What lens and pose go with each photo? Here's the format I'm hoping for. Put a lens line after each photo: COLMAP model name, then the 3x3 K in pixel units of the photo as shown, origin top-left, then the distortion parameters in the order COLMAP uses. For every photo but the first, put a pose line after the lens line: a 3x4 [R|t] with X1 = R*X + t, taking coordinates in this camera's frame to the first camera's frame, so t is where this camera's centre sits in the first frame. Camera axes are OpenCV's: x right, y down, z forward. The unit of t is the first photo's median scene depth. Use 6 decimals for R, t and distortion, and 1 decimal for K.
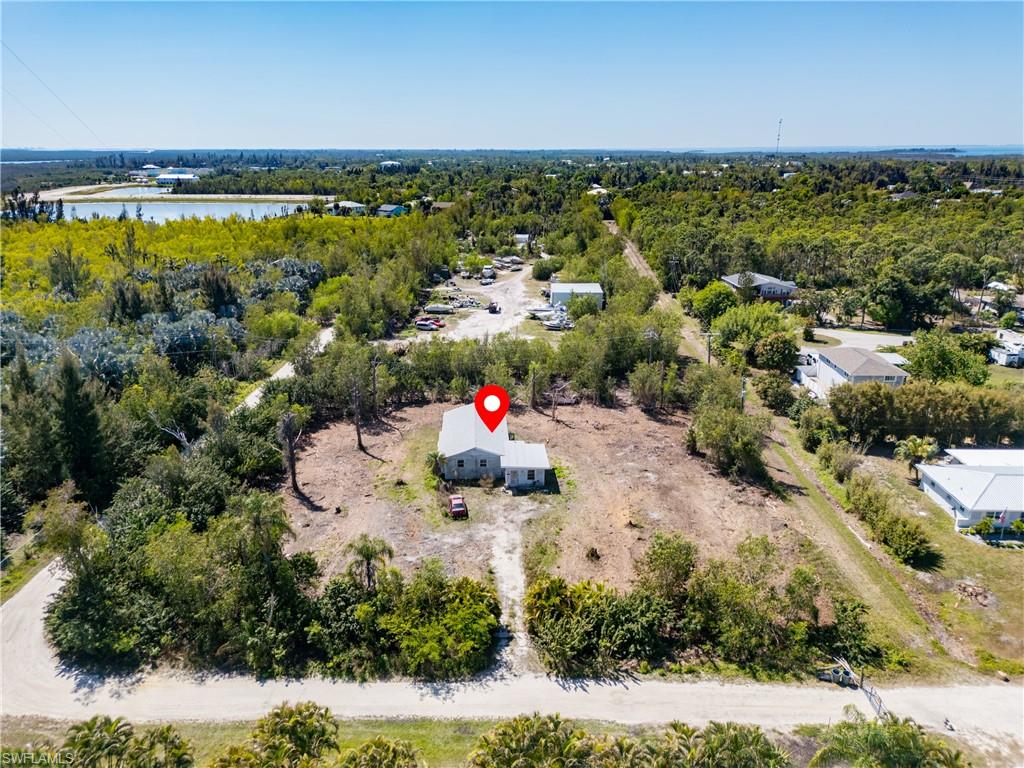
lens RADIAL K [[721.2, 0, 507.3], [0, 721.2, 390.5], [0, 0, 1]] dist [0.039858, -0.023226]
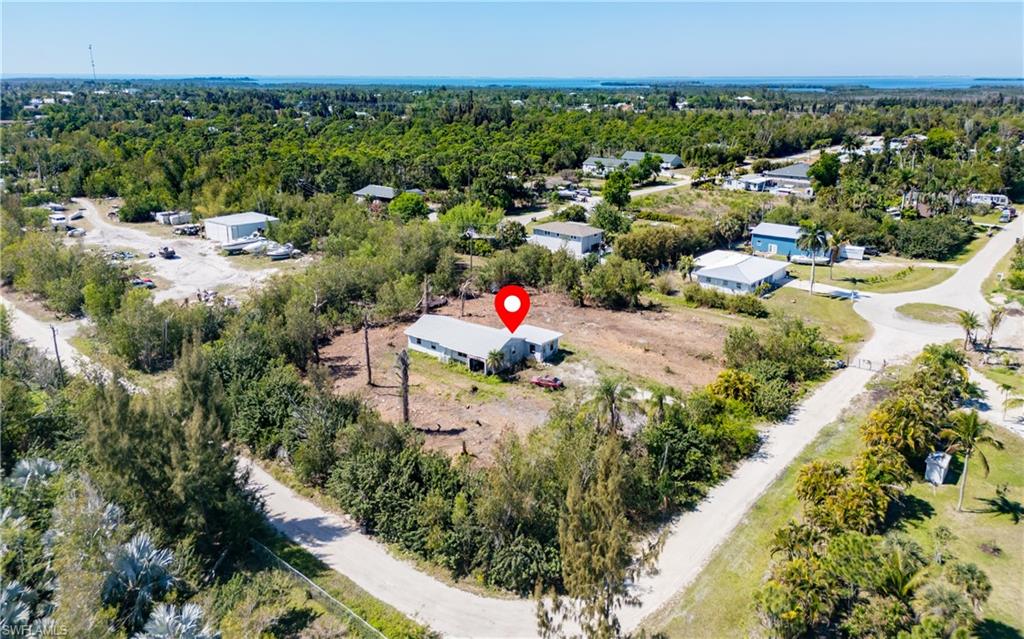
lens RADIAL K [[721.7, 0, 520.5], [0, 721.7, 315.2], [0, 0, 1]] dist [0.039831, -0.024132]
pose [[0.619989, -0.240965, 0.746693, -0.865679], [0.244140, 0.963676, 0.108274, -0.074139], [-0.745660, 0.115169, 0.656298, 0.248843]]
